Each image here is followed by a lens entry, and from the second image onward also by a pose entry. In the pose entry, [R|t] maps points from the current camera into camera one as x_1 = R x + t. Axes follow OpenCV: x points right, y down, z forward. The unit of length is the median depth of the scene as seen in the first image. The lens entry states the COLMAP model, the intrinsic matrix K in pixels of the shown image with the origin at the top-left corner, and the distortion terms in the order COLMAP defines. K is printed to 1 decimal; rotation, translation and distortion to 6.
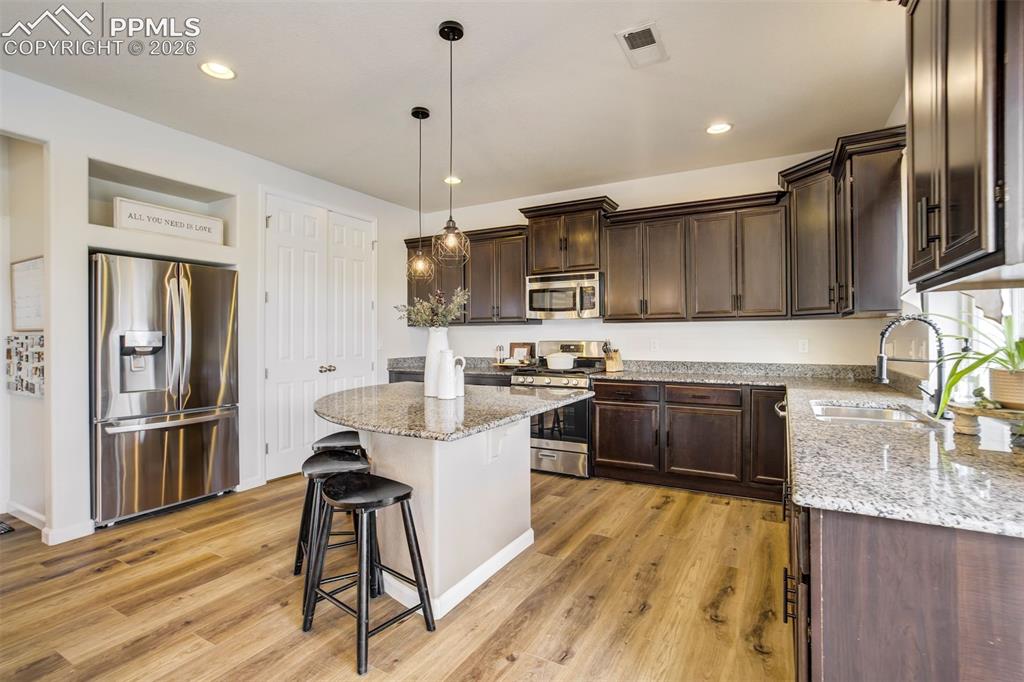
lens RADIAL K [[482.5, 0, 511.2], [0, 482.5, 335.5], [0, 0, 1]] dist [-0.034327, 0.015494]
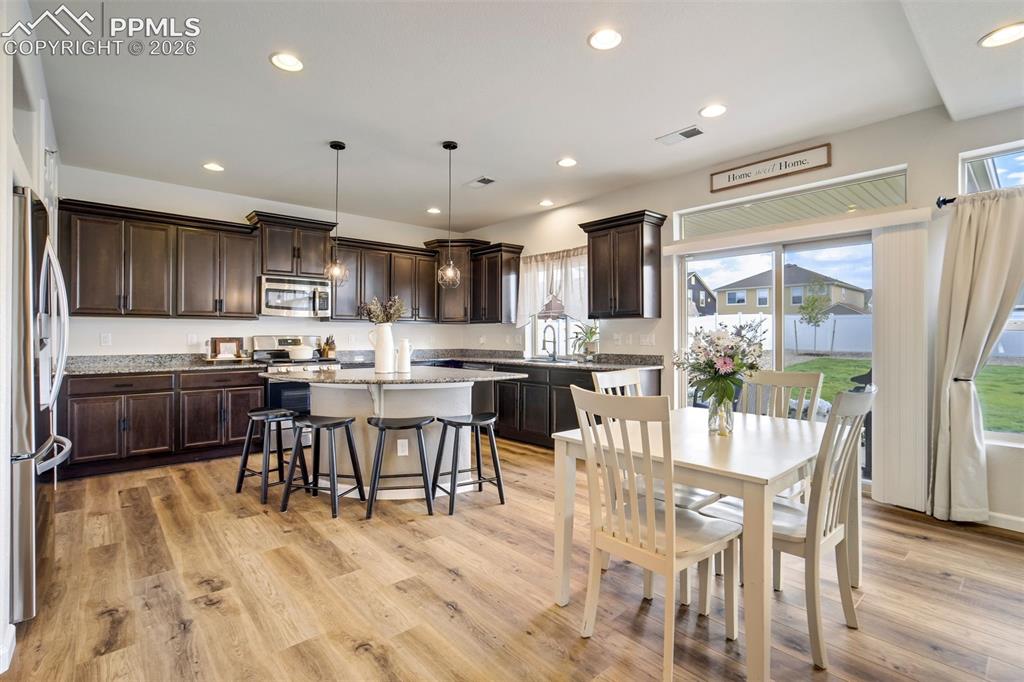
lens RADIAL K [[482.5, 0, 516.8], [0, 482.5, 335.7], [0, 0, 1]] dist [-0.034327, 0.015494]
pose [[0.322779, 0.004763, 0.946462, -1.149277], [-0.006007, 0.999978, -0.002984, 0.015770], [-0.946455, -0.004722, 0.322801, 0.170276]]
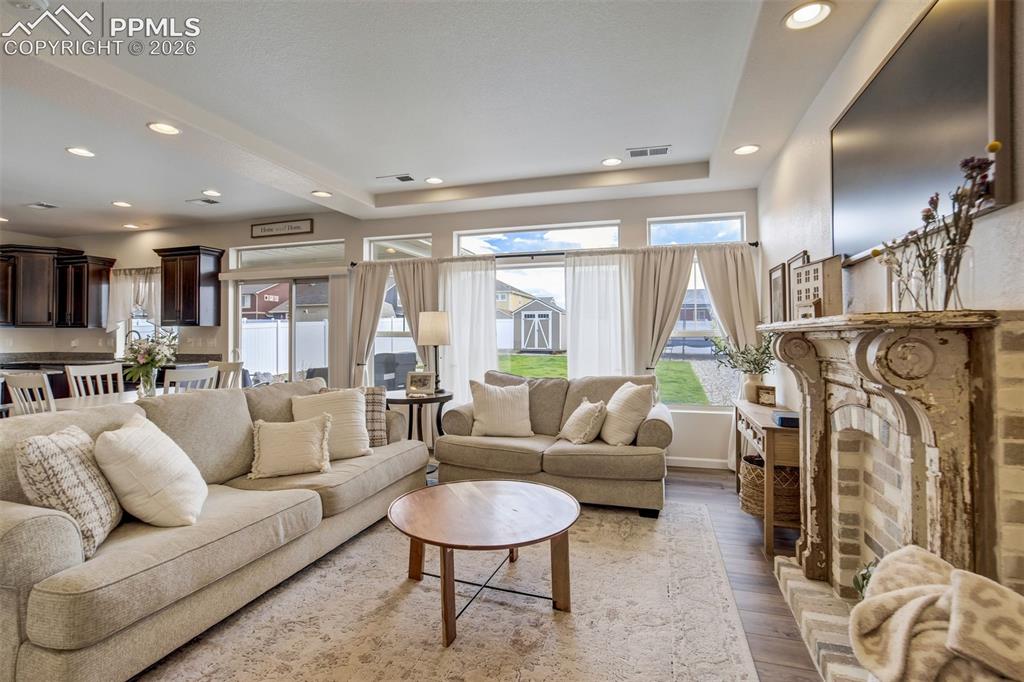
lens RADIAL K [[482.5, 0, 515.0], [0, 482.5, 330.3], [0, 0, 1]] dist [-0.034327, 0.015494]
pose [[-0.210627, 0.015224, 0.977448, -1.751228], [-0.003174, 0.999863, -0.016257, -0.000543], [-0.977561, -0.006527, -0.210550, -0.519510]]
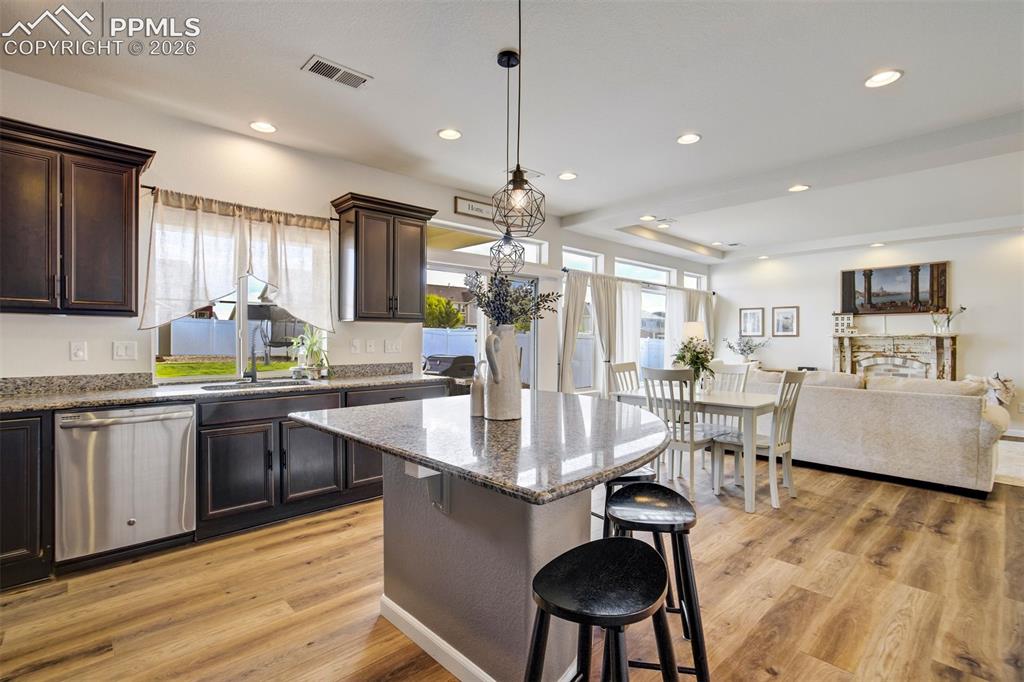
lens RADIAL K [[482.5, 0, 507.6], [0, 482.5, 341.4], [0, 0, 1]] dist [-0.034327, 0.015494]
pose [[-0.954782, 0.002103, 0.297298, -0.320194], [0.002907, 0.999993, 0.002265, 0.006671], [-0.297291, 0.003027, -0.954782, 1.455579]]
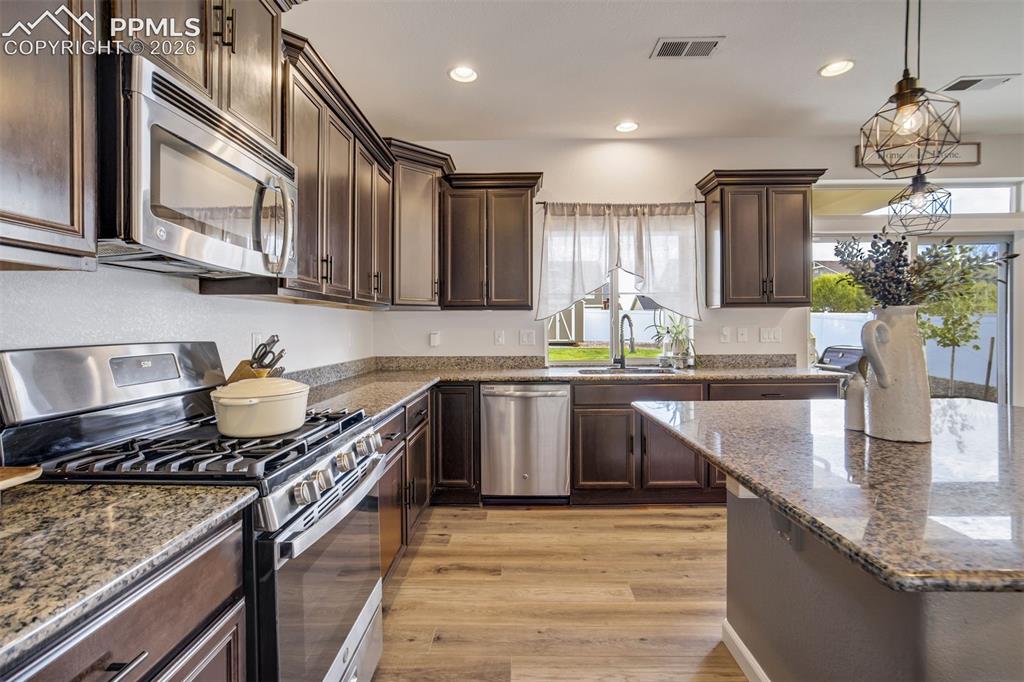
lens RADIAL K [[482.5, 0, 509.9], [0, 482.5, 328.7], [0, 0, 1]] dist [-0.034327, 0.015494]
pose [[-0.470427, 0.005576, 0.882421, -0.346053], [0.006329, 0.999976, -0.002945, 0.006127], [-0.882416, 0.004199, -0.470451, 1.378601]]
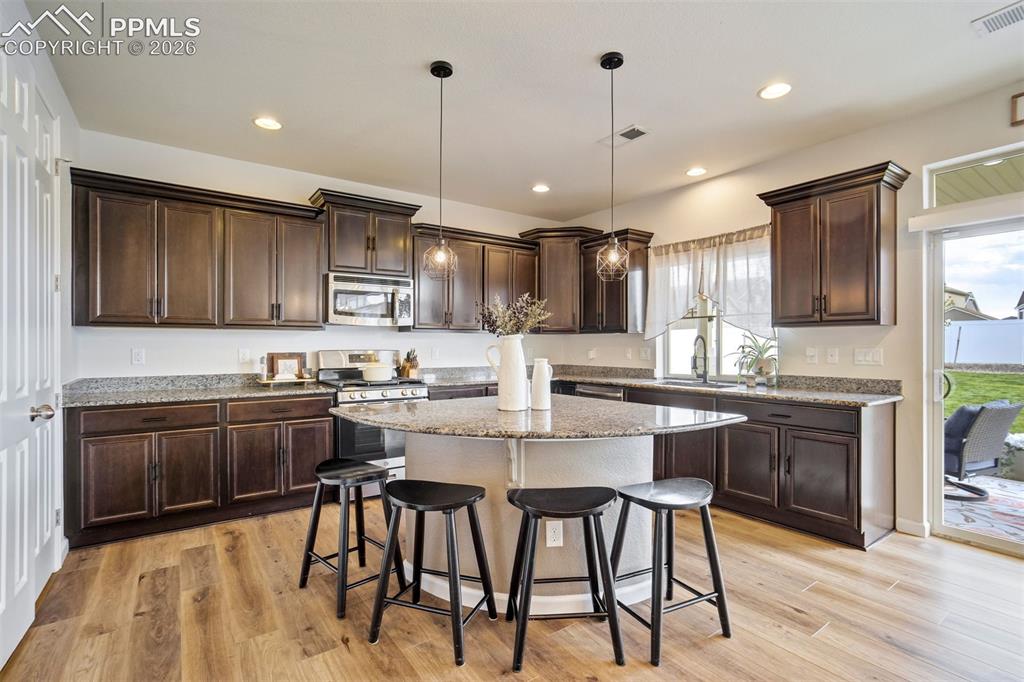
lens RADIAL K [[482.5, 0, 517.7], [0, 482.5, 347.1], [0, 0, 1]] dist [-0.034327, 0.015494]
pose [[0.415427, -0.000436, 0.909626, -0.845381], [-0.004730, 0.999985, 0.002640, 0.001917], [-0.909614, -0.005399, 0.415419, 0.525692]]
